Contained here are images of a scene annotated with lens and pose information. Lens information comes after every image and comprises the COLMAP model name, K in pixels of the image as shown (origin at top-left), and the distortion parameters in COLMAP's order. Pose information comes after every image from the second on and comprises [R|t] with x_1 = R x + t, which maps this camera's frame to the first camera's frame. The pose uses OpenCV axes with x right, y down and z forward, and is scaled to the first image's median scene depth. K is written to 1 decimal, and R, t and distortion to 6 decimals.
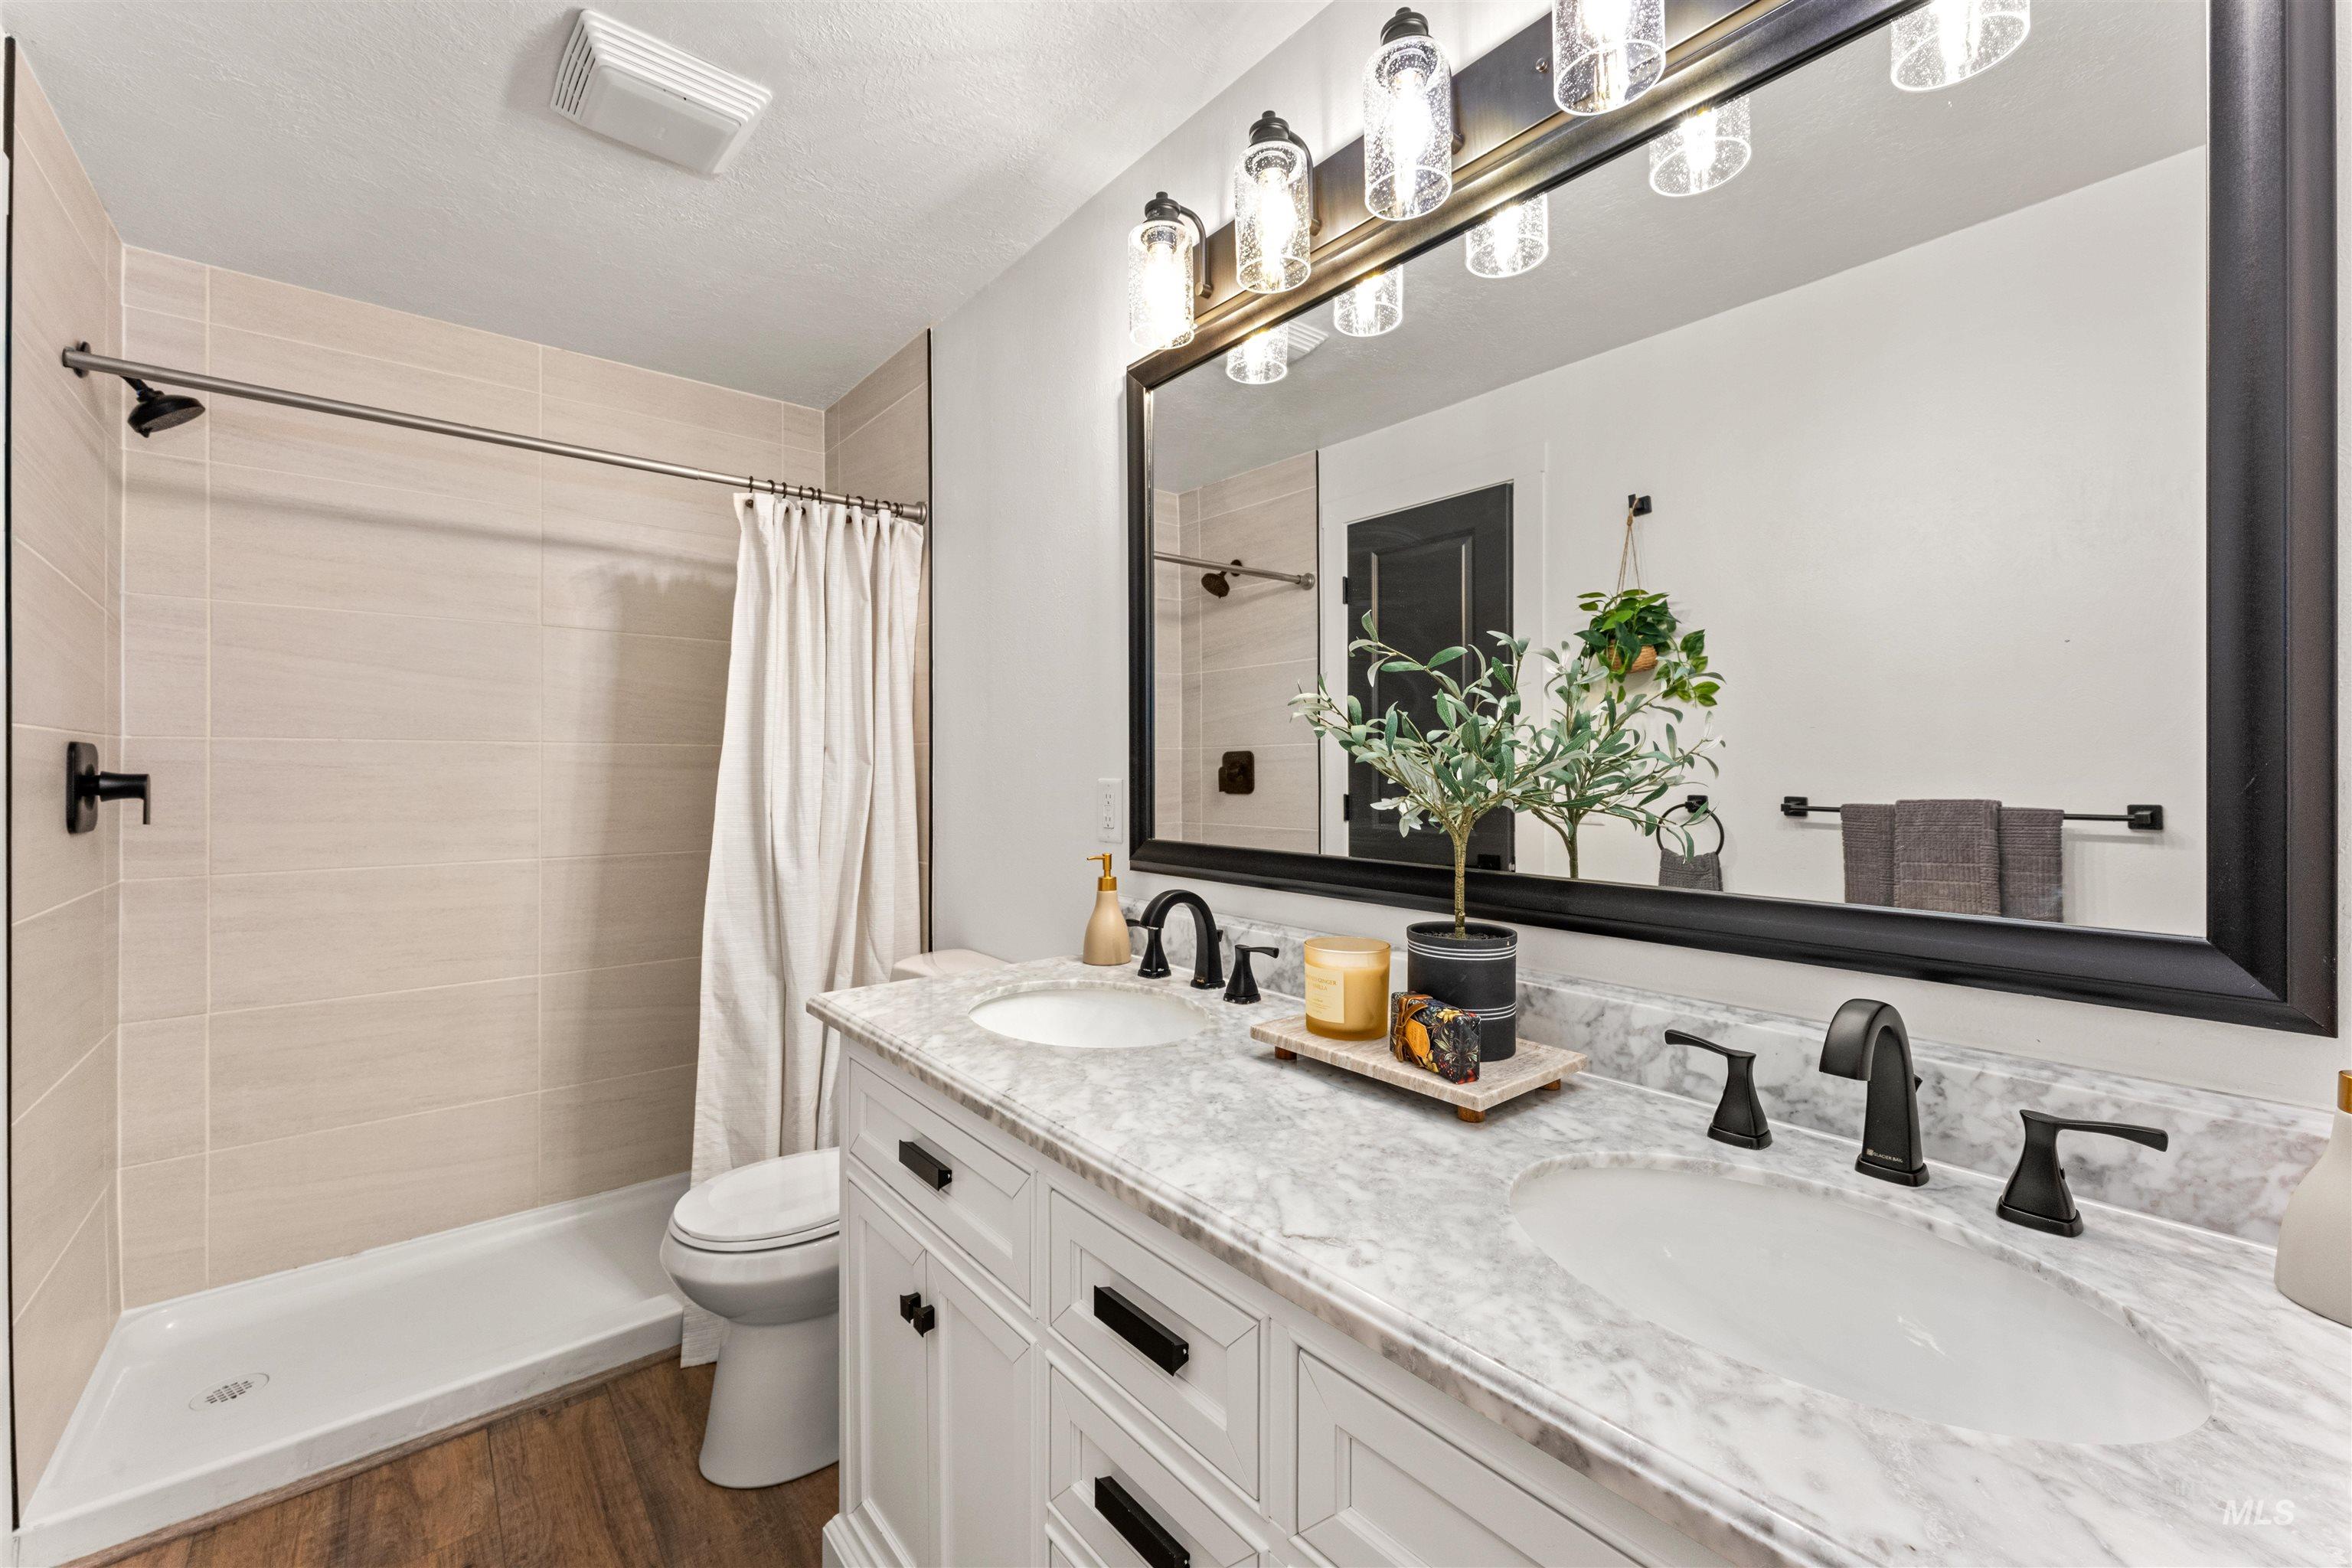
lens RADIAL K [[940.7, 0, 1172.4], [0, 940.7, 776.2], [0, 0, 1]] dist [0.005194, -0.000283]
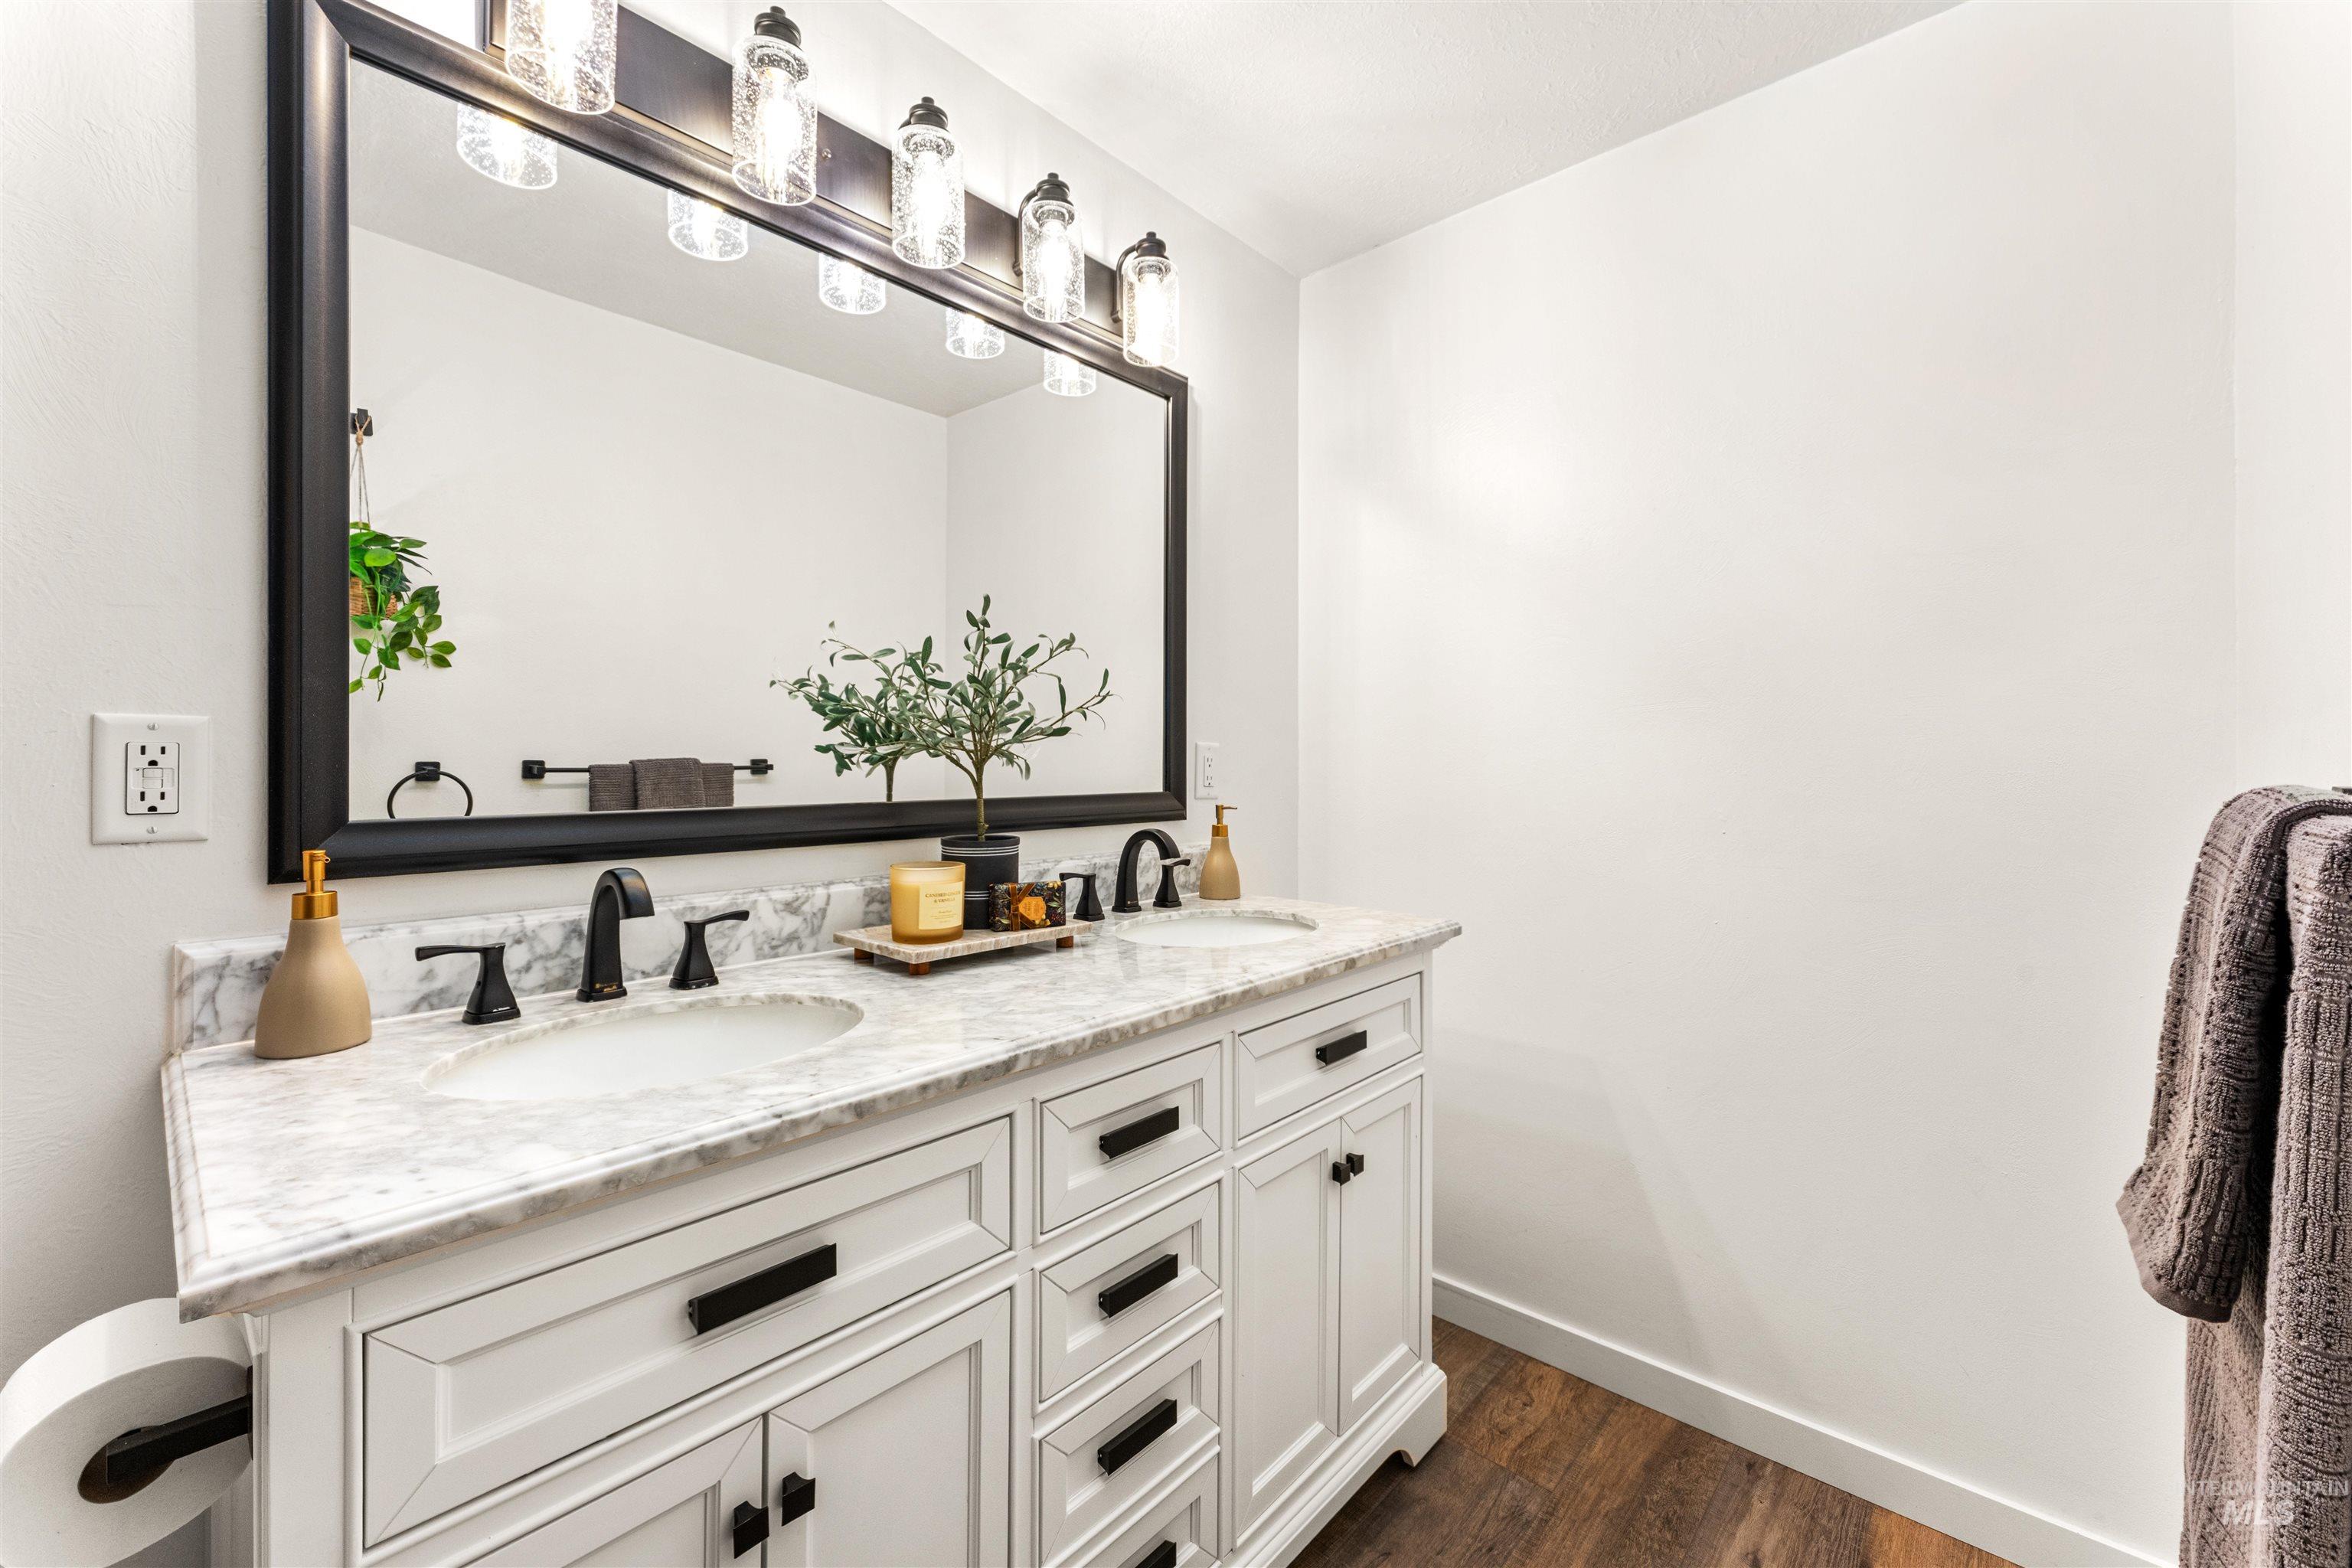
lens RADIAL K [[940.7, 0, 1172.4], [0, 940.7, 776.2], [0, 0, 1]] dist [0.005194, -0.000283]
pose [[-0.102524, -0.028009, 0.994336, -0.733158], [0.013758, 0.999468, 0.029572, 0.028049], [-0.994635, 0.016712, -0.102084, 0.598451]]
